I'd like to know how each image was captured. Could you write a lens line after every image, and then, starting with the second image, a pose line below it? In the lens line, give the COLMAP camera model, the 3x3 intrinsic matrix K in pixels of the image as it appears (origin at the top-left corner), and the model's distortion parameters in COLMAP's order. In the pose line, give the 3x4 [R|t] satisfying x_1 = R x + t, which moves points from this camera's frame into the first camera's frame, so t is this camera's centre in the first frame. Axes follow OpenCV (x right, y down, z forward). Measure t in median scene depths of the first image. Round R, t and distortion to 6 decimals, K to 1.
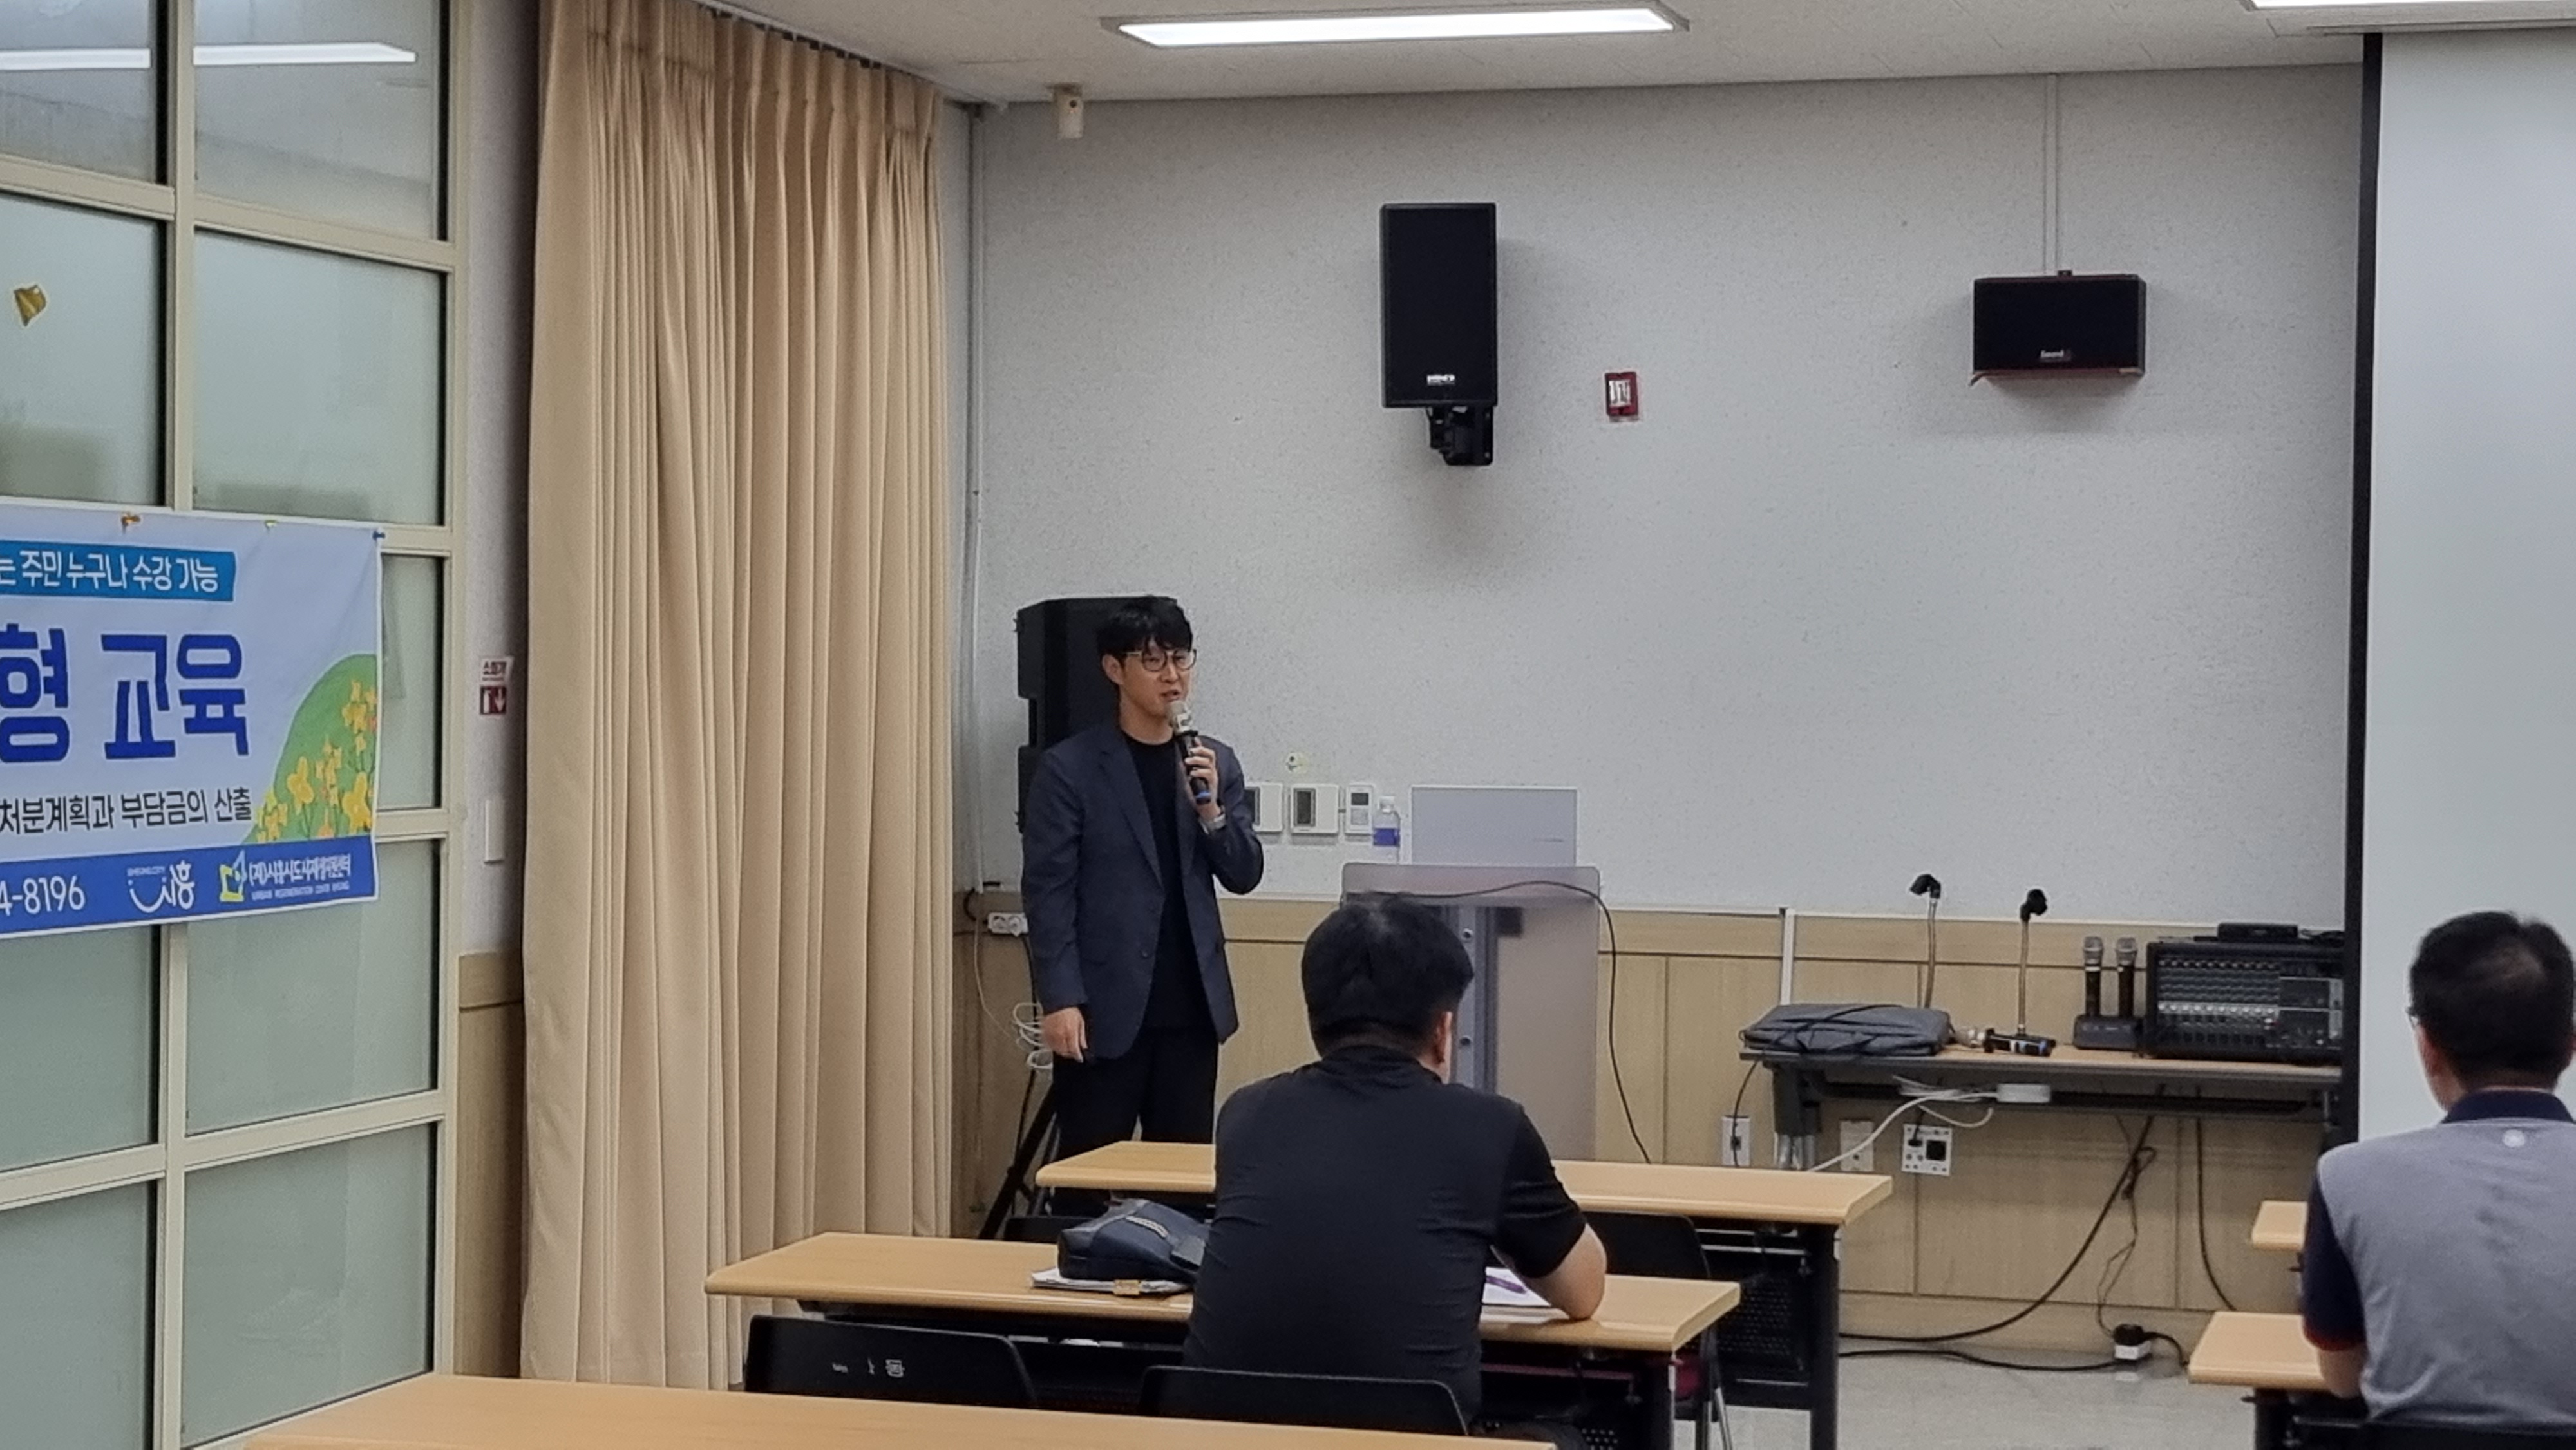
lens RADIAL K [[4471.9, 0, 1288.0], [0, 4471.9, 725.0], [0, 0, 1]] dist [0.235590, -0.060411]
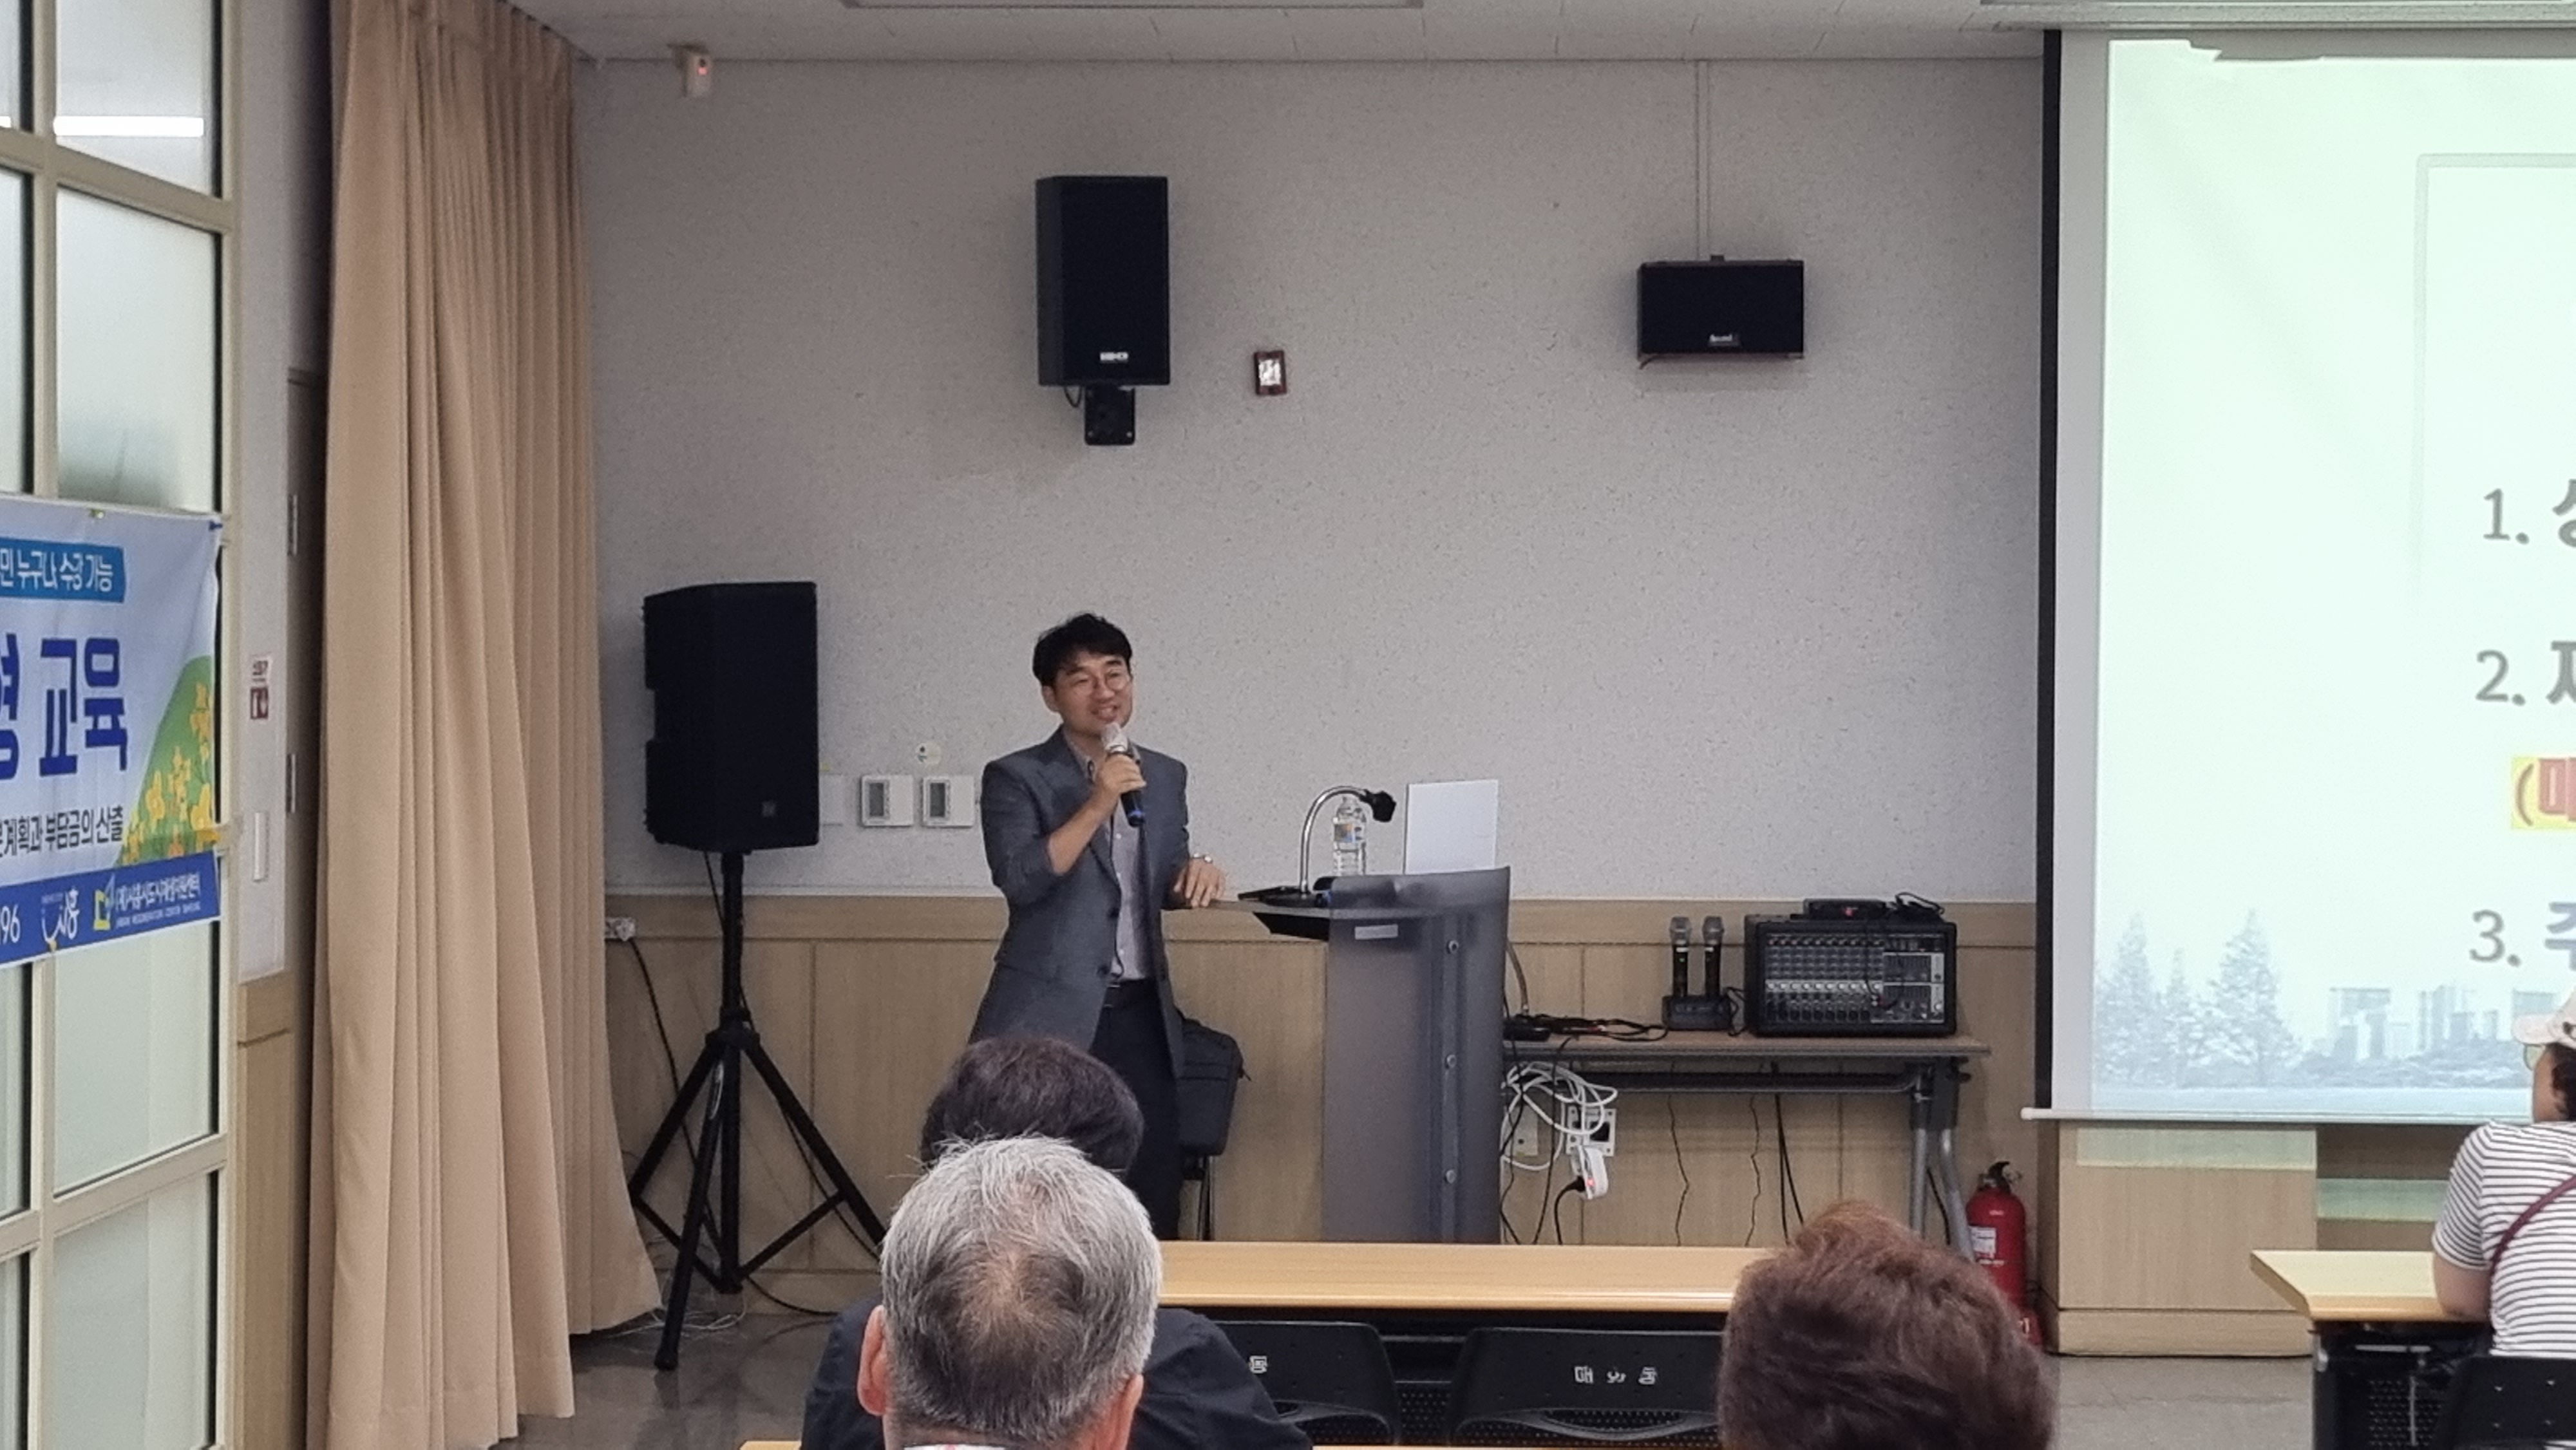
lens RADIAL K [[4471.9, 0, 1288.0], [0, 4471.9, 725.0], [0, 0, 1]] dist [0.235590, -0.060411]
pose [[0.969208, -0.013699, 0.245863, -0.220358], [0.011612, 0.999883, 0.009935, -0.008206], [-0.245970, -0.006774, 0.969254, 0.056990]]
